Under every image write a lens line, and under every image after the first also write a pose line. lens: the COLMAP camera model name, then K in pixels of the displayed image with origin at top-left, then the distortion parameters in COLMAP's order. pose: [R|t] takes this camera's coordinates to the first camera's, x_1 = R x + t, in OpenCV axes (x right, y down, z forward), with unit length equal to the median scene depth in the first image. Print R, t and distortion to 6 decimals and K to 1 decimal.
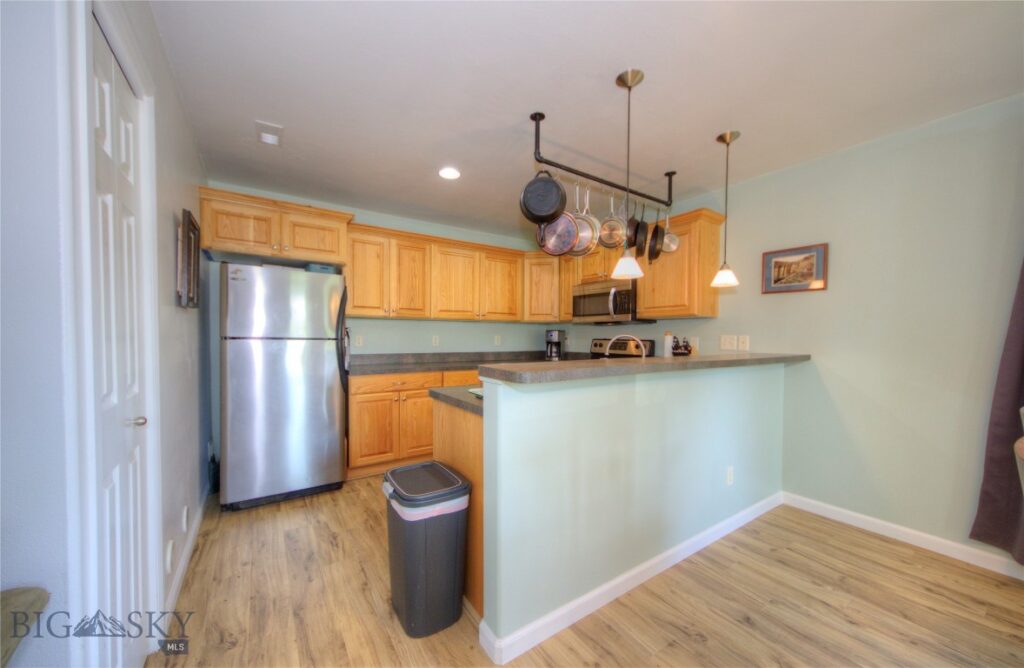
lens RADIAL K [[370.0, 0, 510.1], [0, 370.0, 346.4], [0, 0, 1]] dist [0.011622, -0.003137]
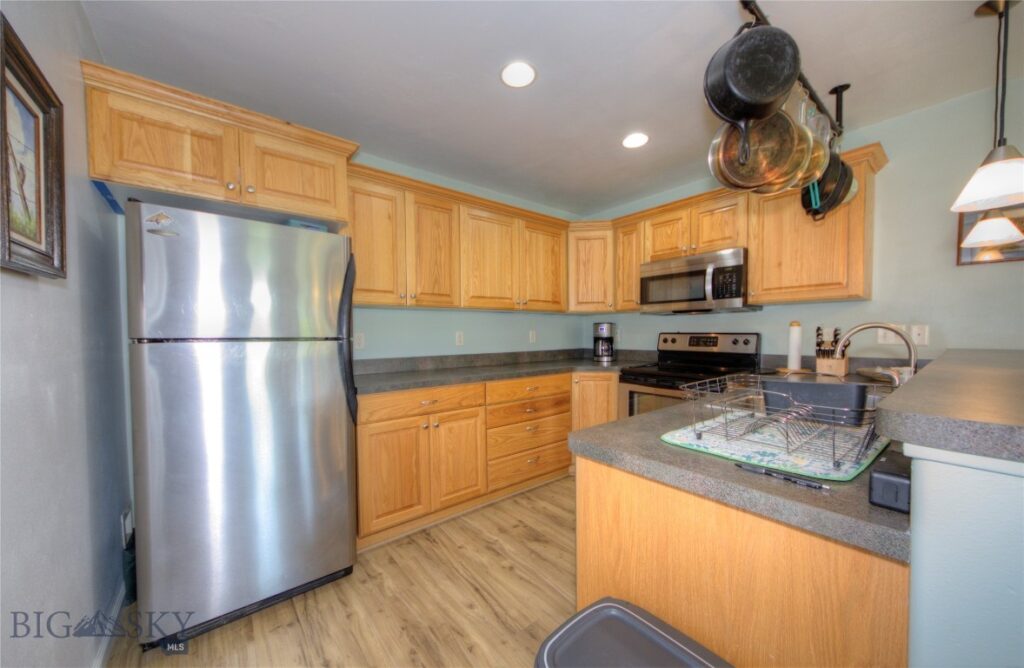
lens RADIAL K [[370.0, 0, 510.1], [0, 370.0, 346.4], [0, 0, 1]] dist [0.011622, -0.003137]
pose [[0.996406, -0.017581, 0.082857, -0.194163], [0.016623, 0.999787, 0.012226, -0.008013], [-0.083054, -0.010805, 0.996486, 0.294982]]
